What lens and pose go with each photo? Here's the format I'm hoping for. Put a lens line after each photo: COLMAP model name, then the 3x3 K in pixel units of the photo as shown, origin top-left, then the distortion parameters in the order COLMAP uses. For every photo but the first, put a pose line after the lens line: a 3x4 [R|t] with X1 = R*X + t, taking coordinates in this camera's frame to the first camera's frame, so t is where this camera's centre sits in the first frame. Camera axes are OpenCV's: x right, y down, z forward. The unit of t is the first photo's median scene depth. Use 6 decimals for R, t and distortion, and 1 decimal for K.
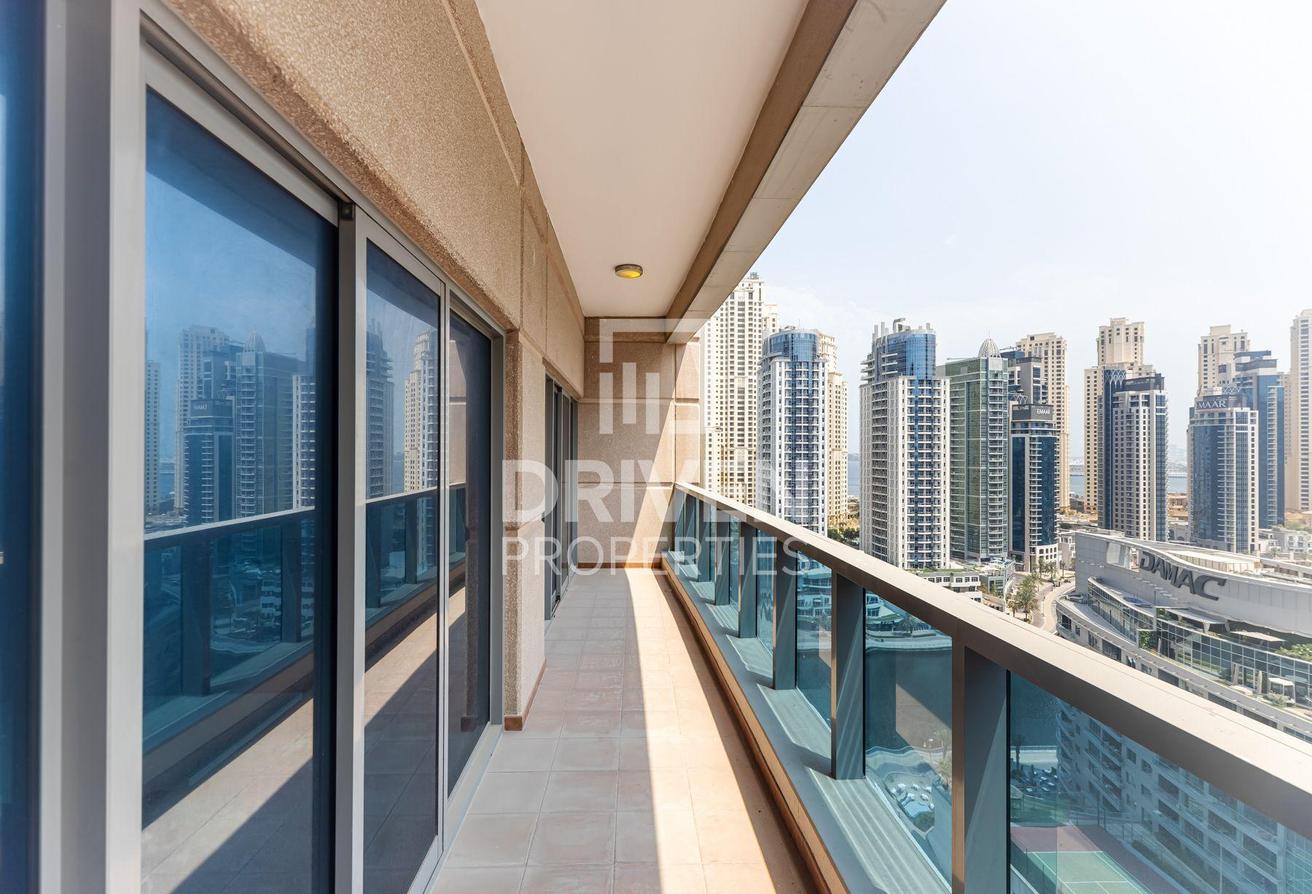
lens RADIAL K [[601.6, 0, 656.1], [0, 601.6, 453.5], [0, 0, 1]] dist [0.001648, -0.000020]
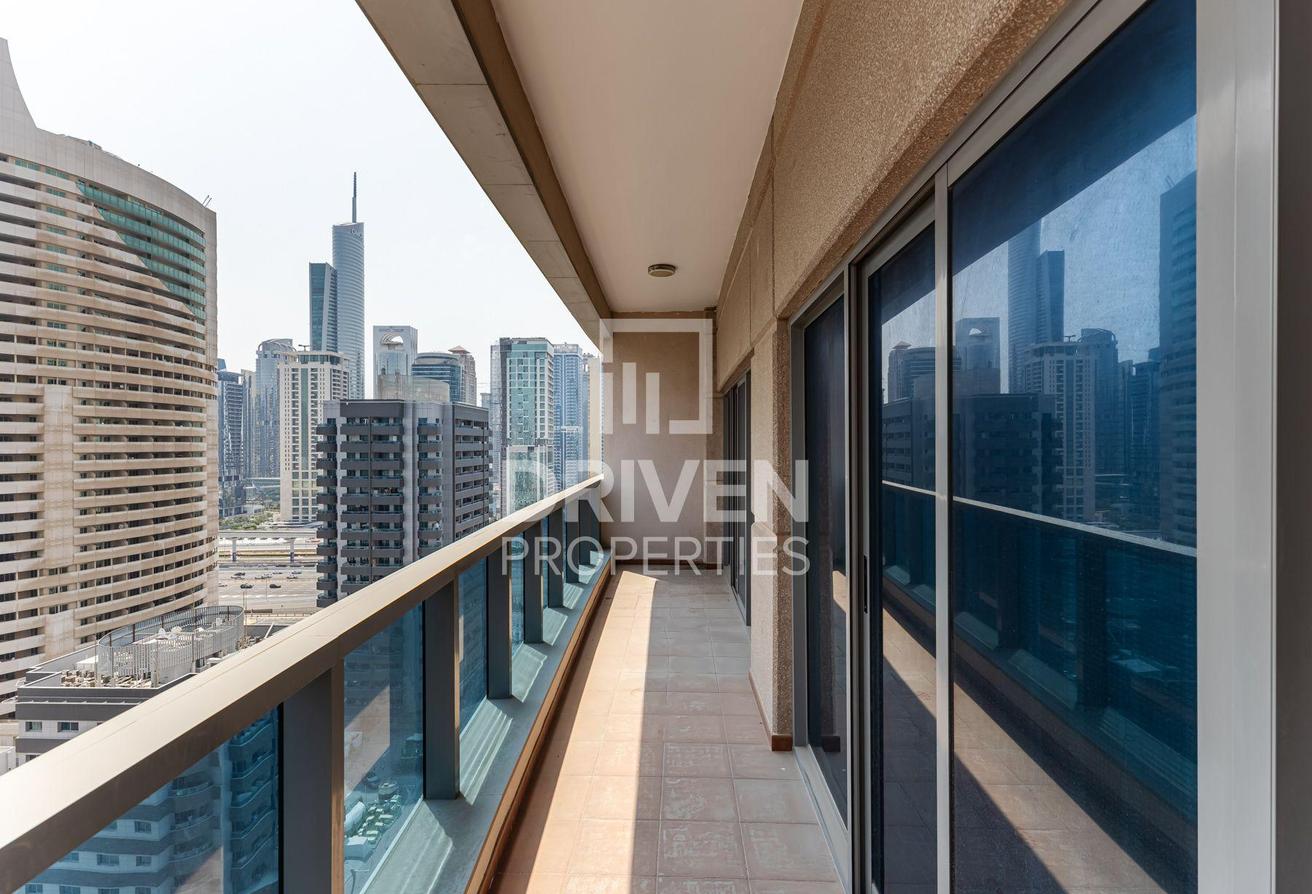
lens RADIAL K [[601.6, 0, 654.8], [0, 601.6, 447.0], [0, 0, 1]] dist [0.001648, -0.000020]
pose [[-0.997198, 0.003264, 0.074742, -0.122218], [0.002904, 0.999984, -0.004925, -0.004877], [-0.074757, -0.004694, -0.997191, 2.134141]]
